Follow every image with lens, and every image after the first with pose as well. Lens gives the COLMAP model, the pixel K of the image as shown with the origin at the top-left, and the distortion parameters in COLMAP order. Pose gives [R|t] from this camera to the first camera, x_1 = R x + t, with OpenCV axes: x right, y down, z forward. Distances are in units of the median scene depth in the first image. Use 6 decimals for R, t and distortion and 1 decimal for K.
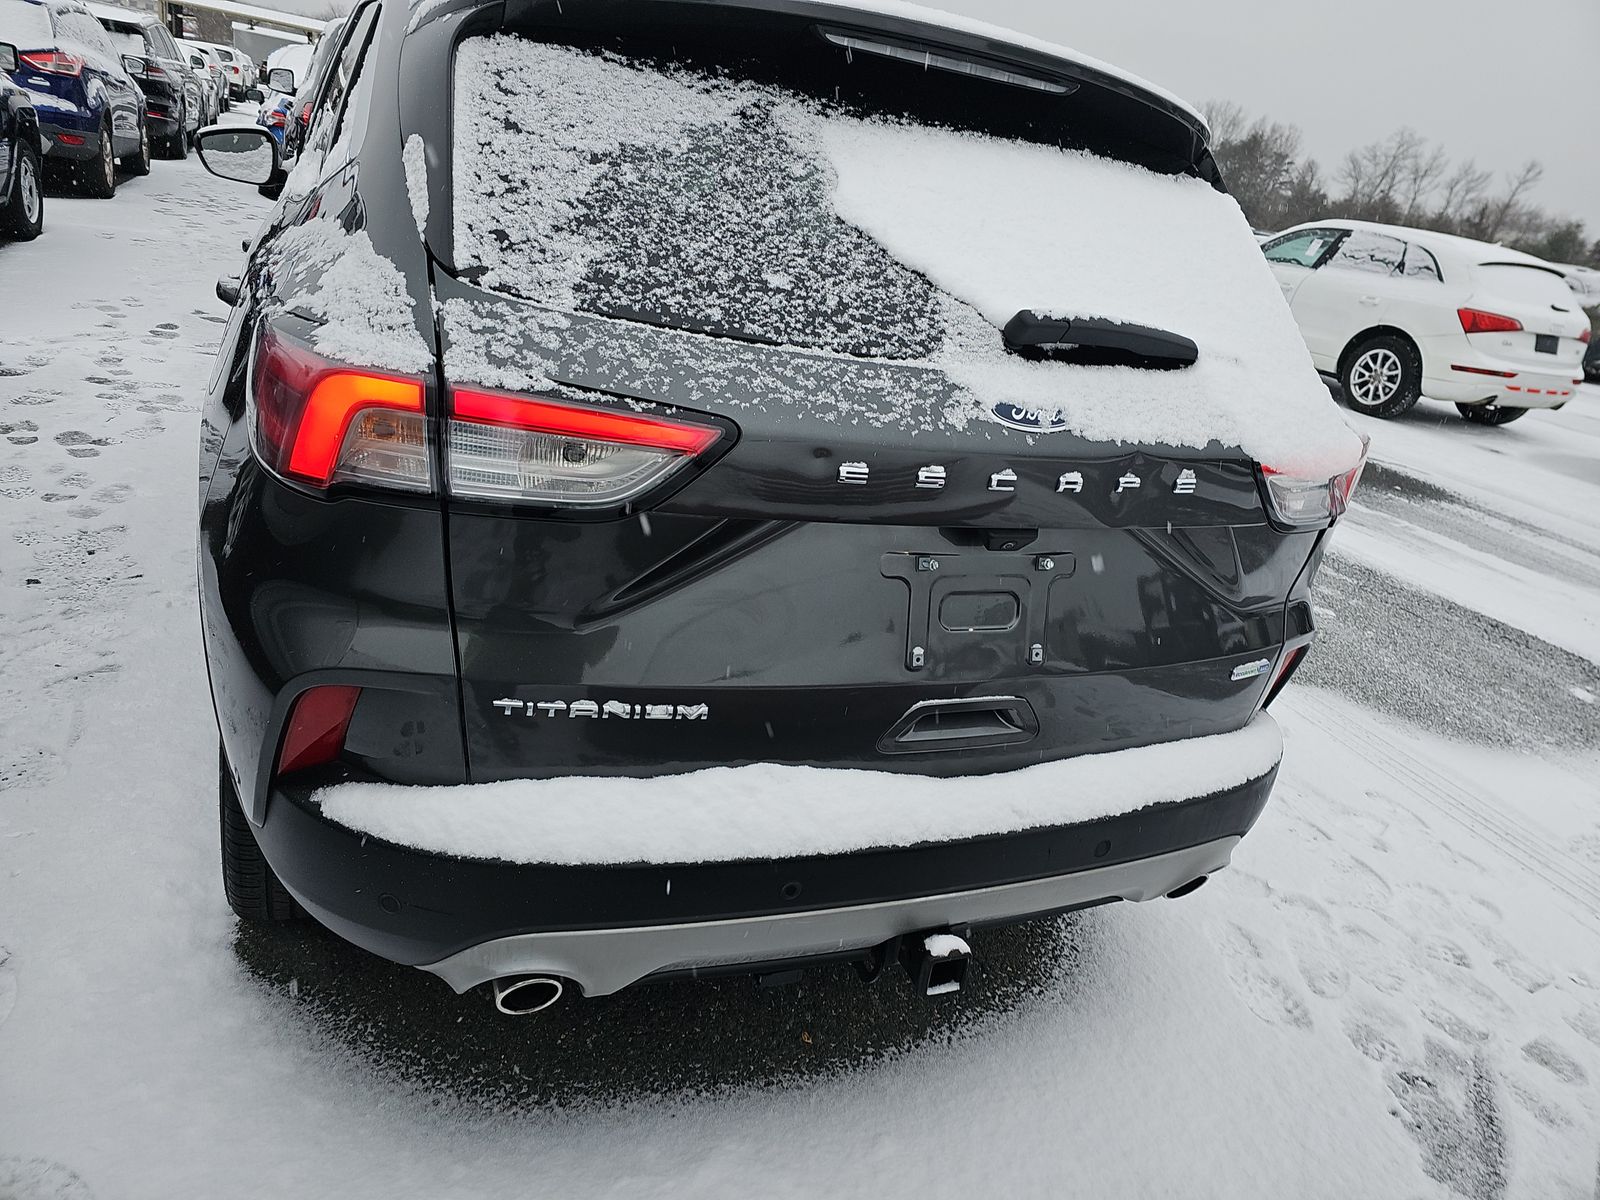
lens RADIAL K [[1054.1, 0, 790.6], [0, 1054.1, 604.5], [0, 0, 1]] dist [0.049710, -0.039194]
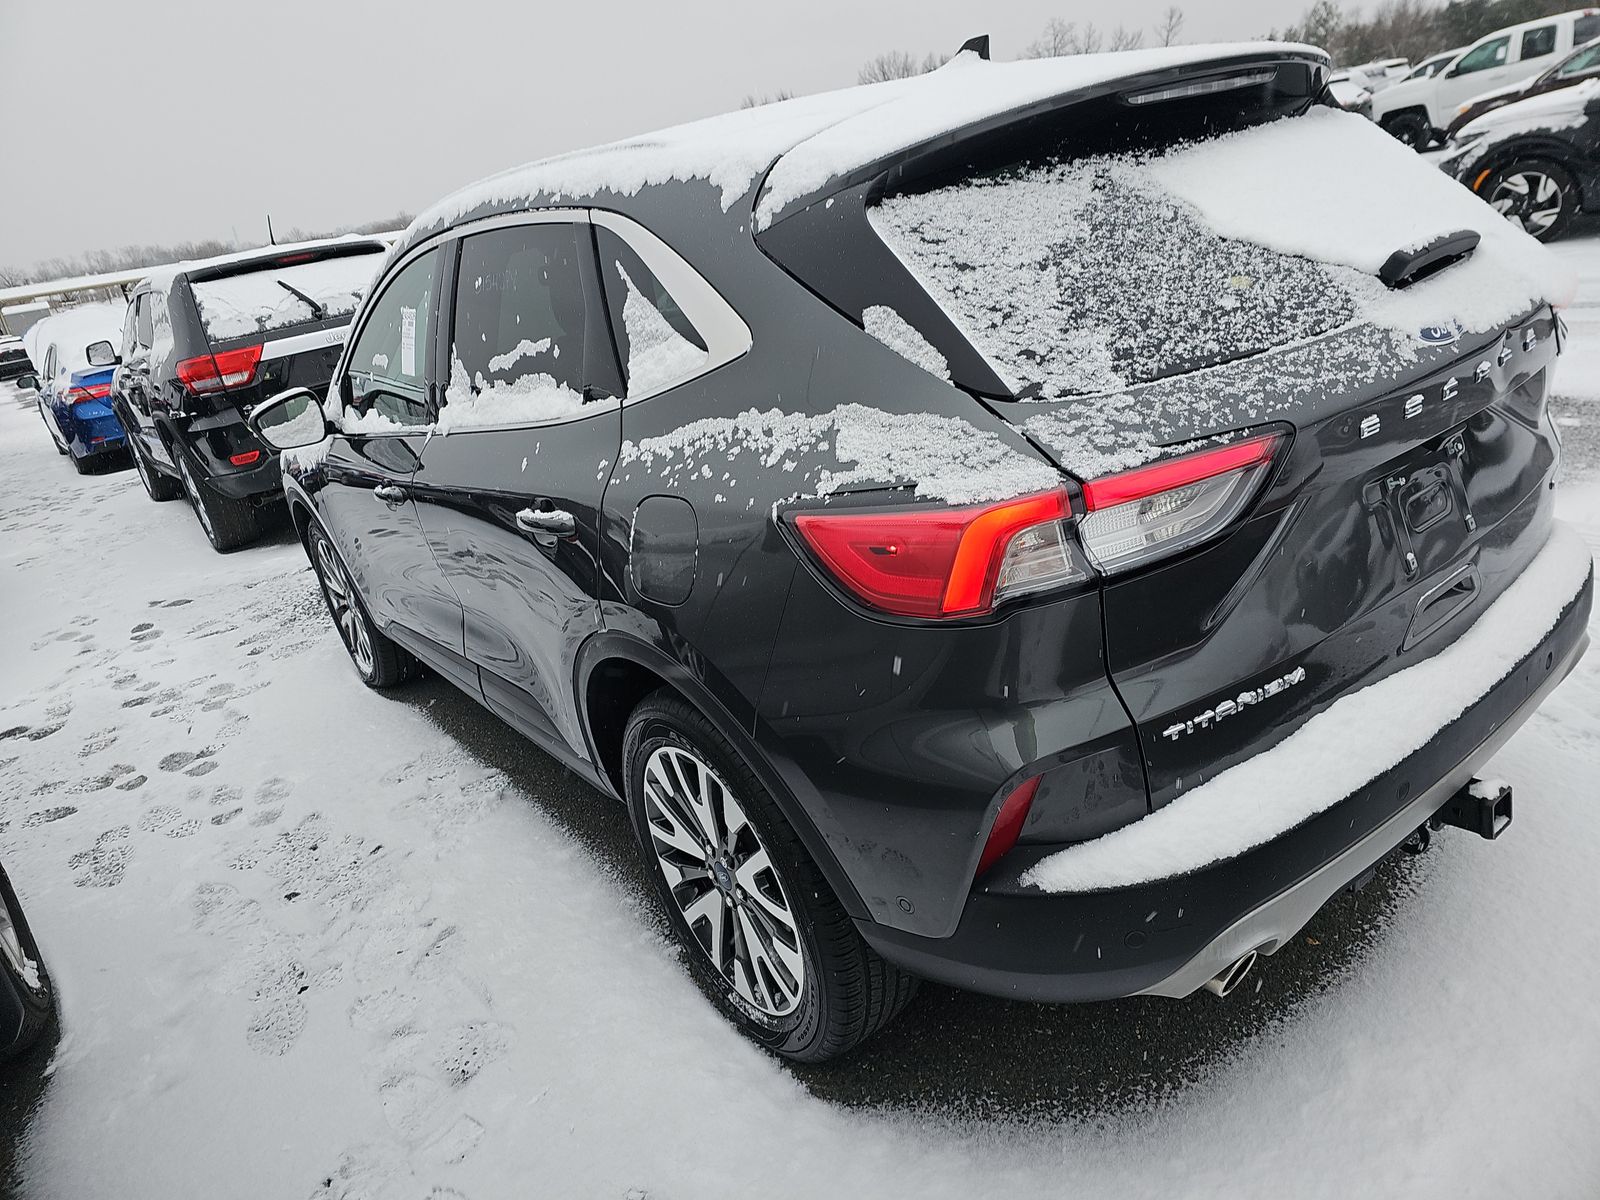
lens RADIAL K [[1054.1, 0, 812.5], [0, 1054.1, 601.5], [0, 0, 1]] dist [0.049710, -0.039194]
pose [[0.910744, -0.395387, 0.119229, -0.715062], [0.398892, 0.916978, -0.006103, -0.183562], [-0.106917, 0.053118, 0.992848, -0.099719]]
